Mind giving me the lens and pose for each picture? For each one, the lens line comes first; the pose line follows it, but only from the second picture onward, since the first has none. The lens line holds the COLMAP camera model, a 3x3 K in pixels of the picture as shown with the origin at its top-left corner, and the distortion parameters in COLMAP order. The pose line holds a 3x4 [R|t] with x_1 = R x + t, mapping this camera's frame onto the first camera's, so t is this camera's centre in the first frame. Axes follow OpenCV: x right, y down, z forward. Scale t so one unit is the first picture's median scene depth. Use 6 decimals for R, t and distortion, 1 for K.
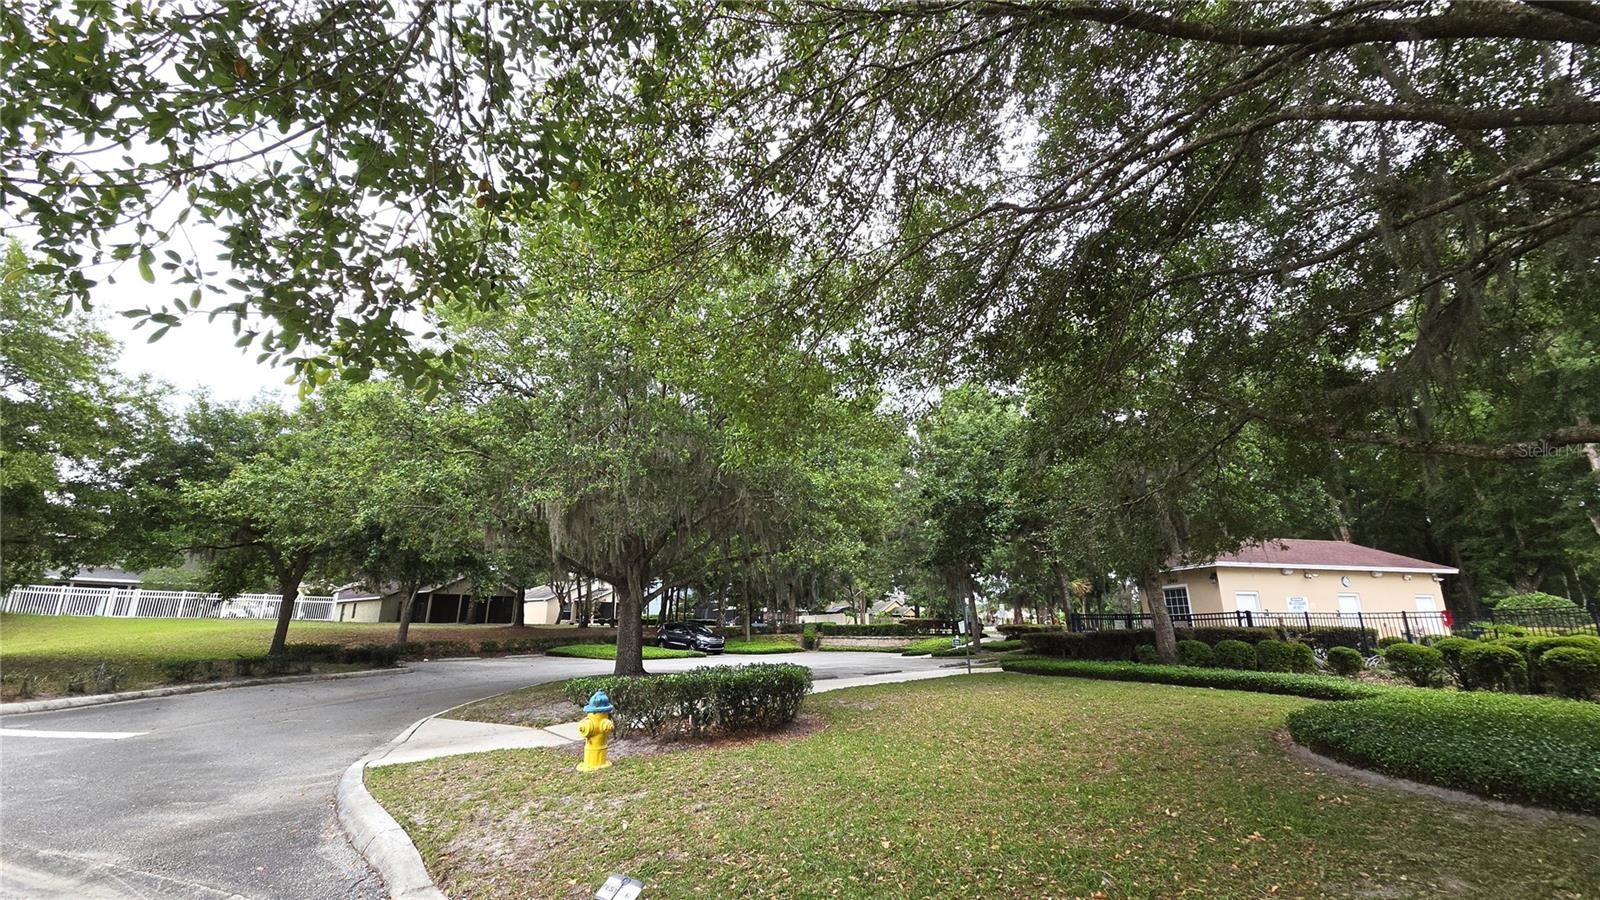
lens RADIAL K [[614.4, 0, 800.0], [0, 614.4, 462.3], [0, 0, 1]] dist [0.000636, -0.011053]
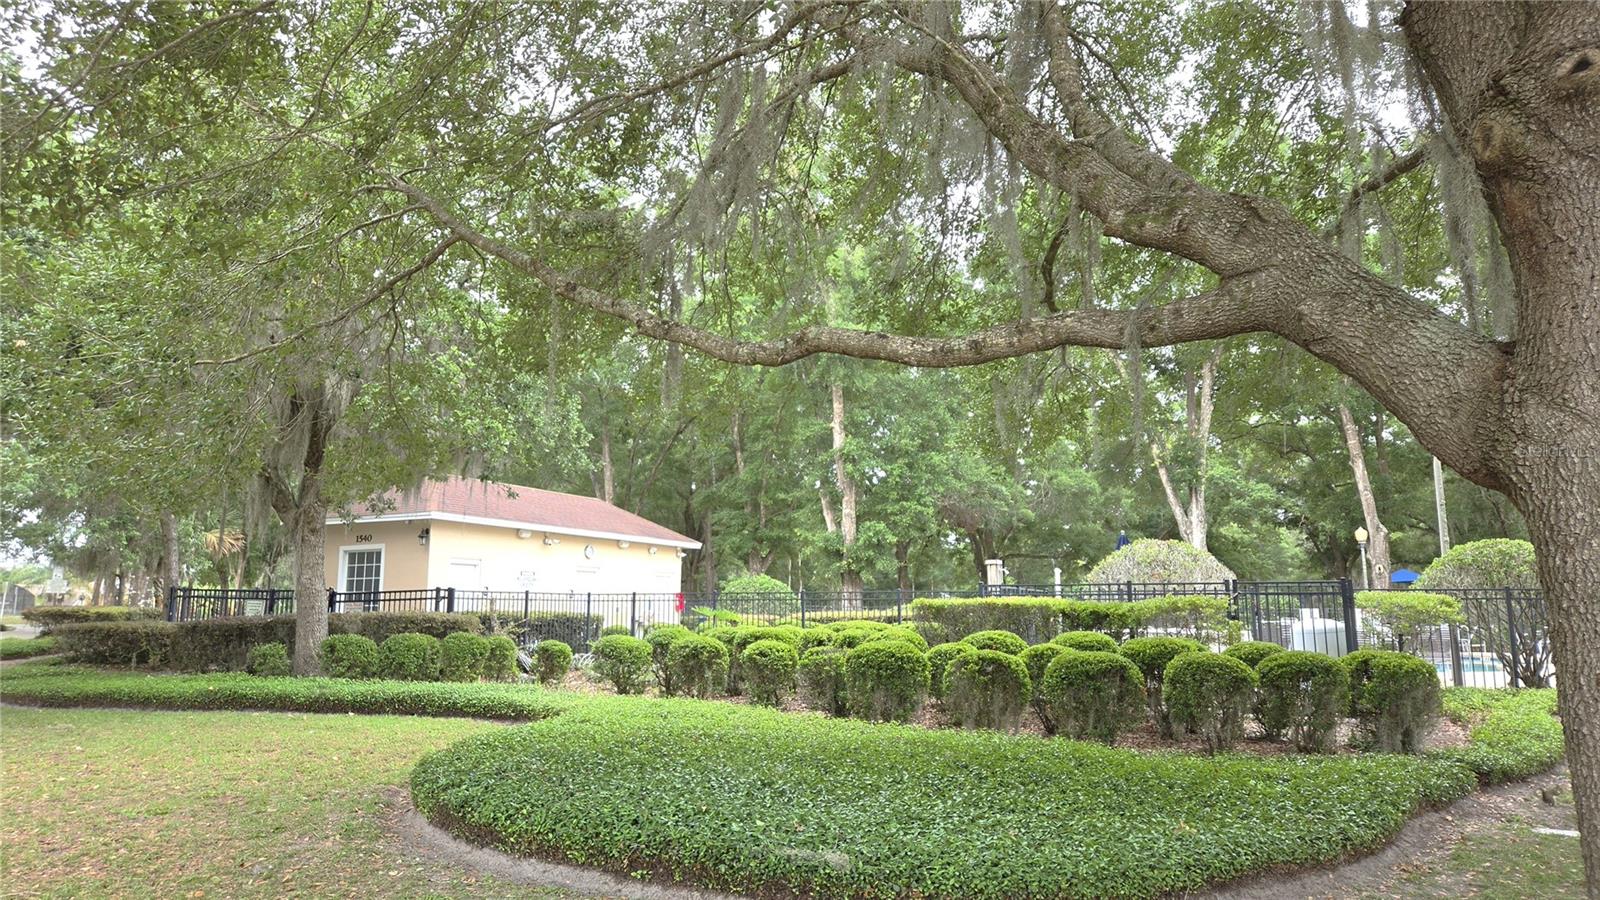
lens RADIAL K [[897.6, 0, 800.0], [0, 897.6, 450.0], [0, 0, 1]] dist [-0.015776, 0.000187]
pose [[0.621976, 0.132292, 0.771780, 0.232903], [-0.195854, 0.980579, -0.010243, 0.041399], [-0.758147, -0.144785, 0.635807, 0.154959]]
